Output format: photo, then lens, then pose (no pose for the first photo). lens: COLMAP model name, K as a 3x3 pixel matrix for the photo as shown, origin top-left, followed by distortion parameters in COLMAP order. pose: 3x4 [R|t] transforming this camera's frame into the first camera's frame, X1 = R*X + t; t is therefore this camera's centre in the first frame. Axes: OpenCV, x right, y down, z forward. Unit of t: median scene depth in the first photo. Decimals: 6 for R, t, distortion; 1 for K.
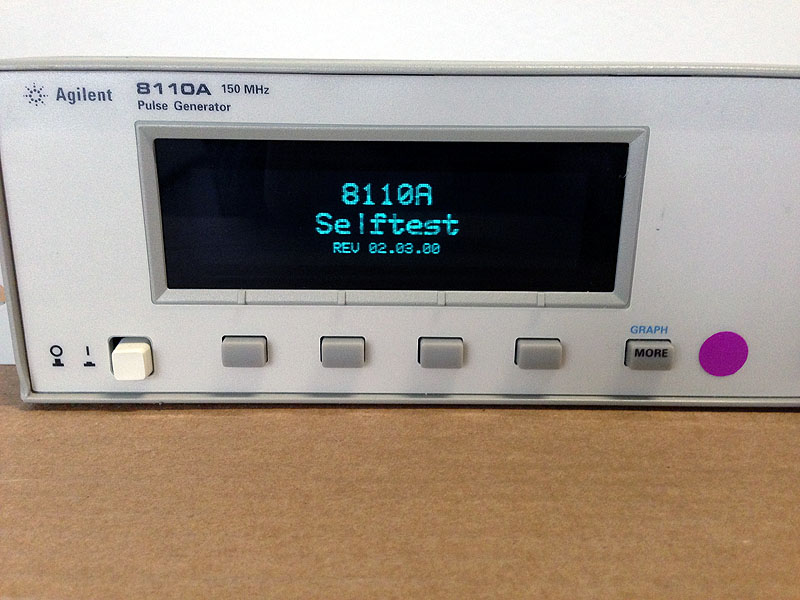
lens RADIAL K [[753.2, 0, 396.1], [0, 753.2, 307.0], [0, 0, 1]] dist [0.032033, 0.000000]
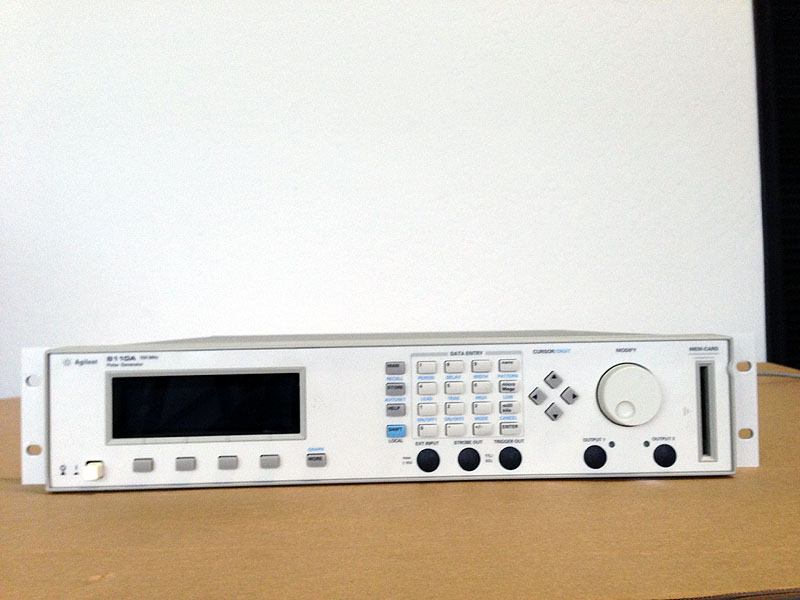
lens RADIAL K [[753.2, 0, 404.4], [0, 753.2, 296.2], [0, 0, 1]] dist [0.032033, 0.000000]
pose [[0.999319, -0.028037, 0.023972, 0.576009], [0.034241, 0.946767, -0.320095, 0.347784], [-0.013721, 0.320698, 0.947082, -1.432055]]
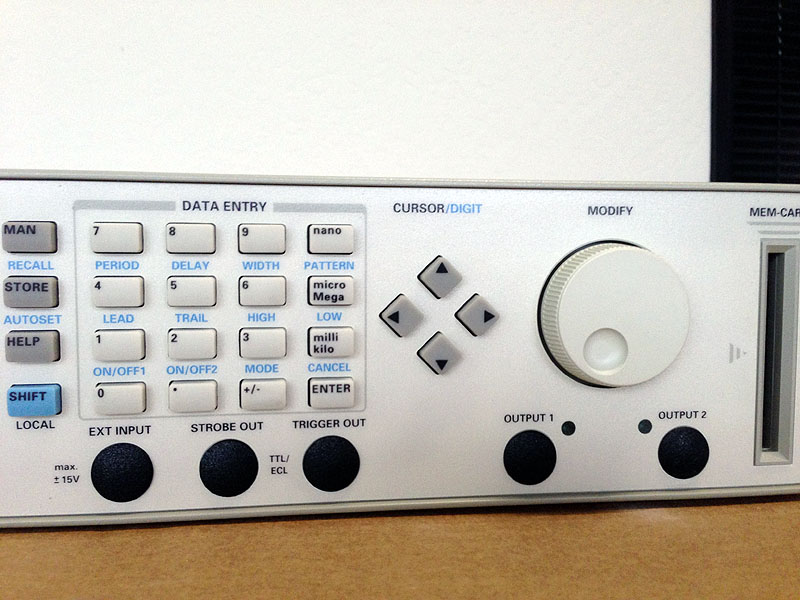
lens RADIAL K [[753.2, 0, 414.1], [0, 753.2, 304.1], [0, 0, 1]] dist [0.032033, 0.000000]
pose [[0.989434, -0.015477, 0.144156, 0.927066], [0.049675, 0.970293, -0.236777, 0.113197], [-0.136209, 0.241436, 0.960810, -0.002536]]
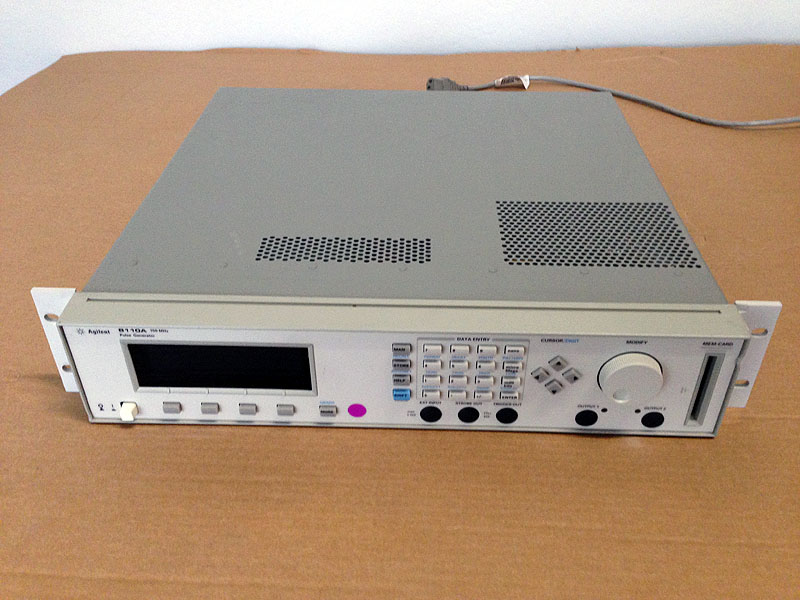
lens RADIAL K [[753.2, 0, 408.4], [0, 753.2, 297.3], [0, 0, 1]] dist [0.032033, 0.000000]
pose [[0.999442, 0.015232, -0.029712, 0.689350], [-0.004832, 0.946500, 0.322667, -1.154715], [0.033037, -0.322343, 0.946046, -1.323113]]
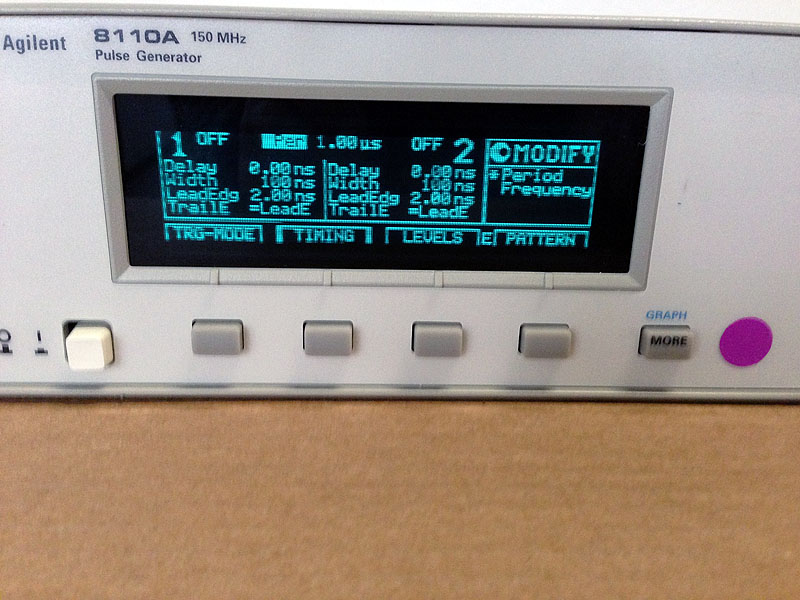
lens RADIAL K [[753.2, 0, 391.5], [0, 753.2, 304.7], [0, 0, 1]] dist [0.032033, 0.000000]
pose [[0.999608, 0.004995, 0.027562, -0.020622], [-0.005362, 0.999898, 0.013258, 0.007059], [-0.027493, -0.013401, 0.999532, 0.105972]]
